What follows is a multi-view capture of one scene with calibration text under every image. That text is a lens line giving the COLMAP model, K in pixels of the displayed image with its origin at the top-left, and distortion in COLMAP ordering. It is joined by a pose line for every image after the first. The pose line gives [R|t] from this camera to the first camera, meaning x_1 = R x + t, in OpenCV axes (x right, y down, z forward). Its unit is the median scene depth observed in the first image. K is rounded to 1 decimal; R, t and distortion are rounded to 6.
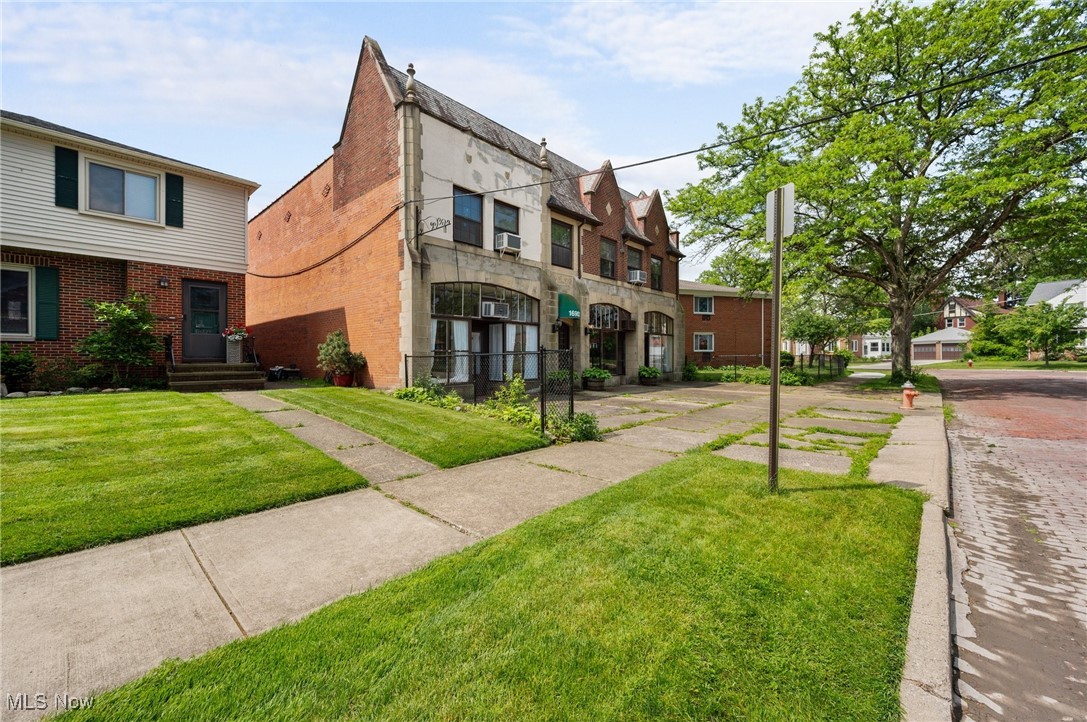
lens RADIAL K [[428.9, 0, 551.2], [0, 428.9, 356.6], [0, 0, 1]] dist [-0.002900, -0.000233]
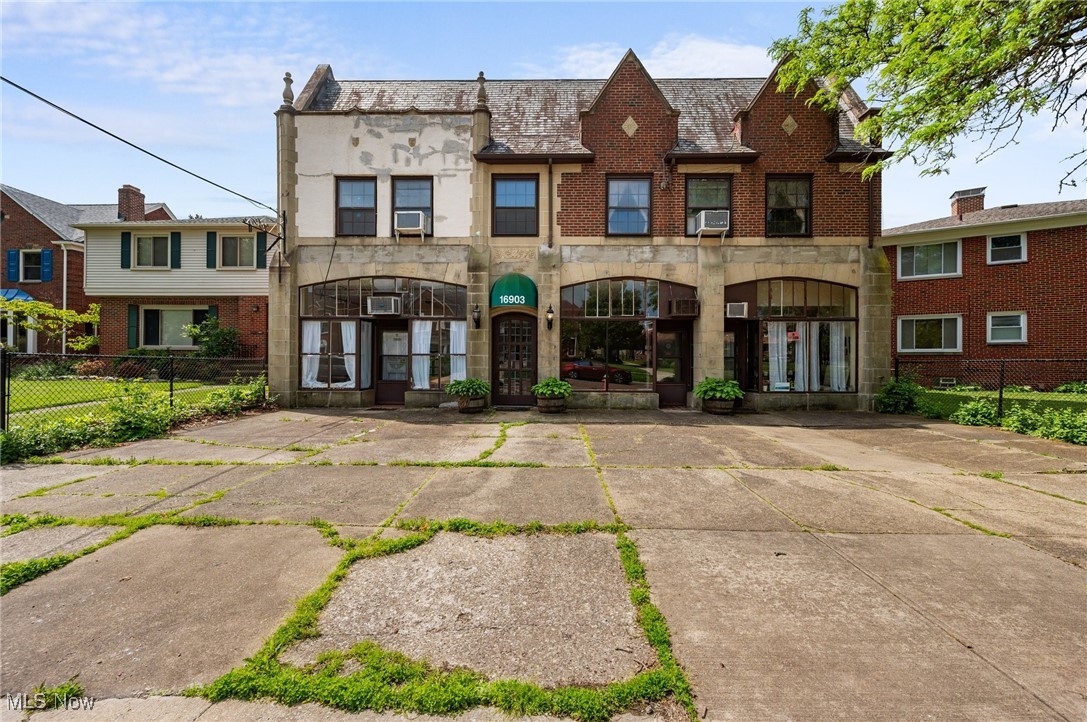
lens RADIAL K [[428.9, 0, 546.0], [0, 428.9, 358.9], [0, 0, 1]] dist [-0.002900, -0.000233]
pose [[0.659927, 0.001936, -0.751327, 0.651092], [-0.003669, 0.999993, -0.000646, -0.002778], [0.751321, 0.003182, 0.659930, 0.609293]]
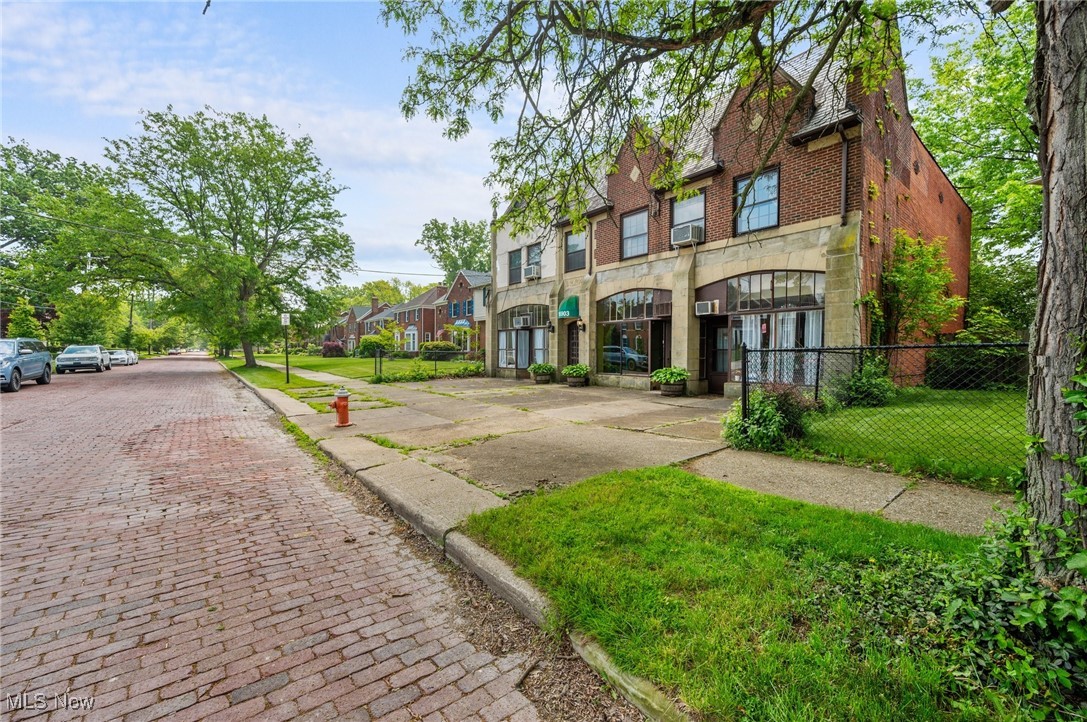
lens RADIAL K [[428.9, 0, 554.4], [0, 428.9, 360.1], [0, 0, 1]] dist [-0.002900, -0.000233]
pose [[-0.145502, 0.012125, -0.989284, 1.211001], [-0.007142, 0.999886, 0.013305, 0.005063], [0.989332, 0.009001, -0.145399, 1.198491]]
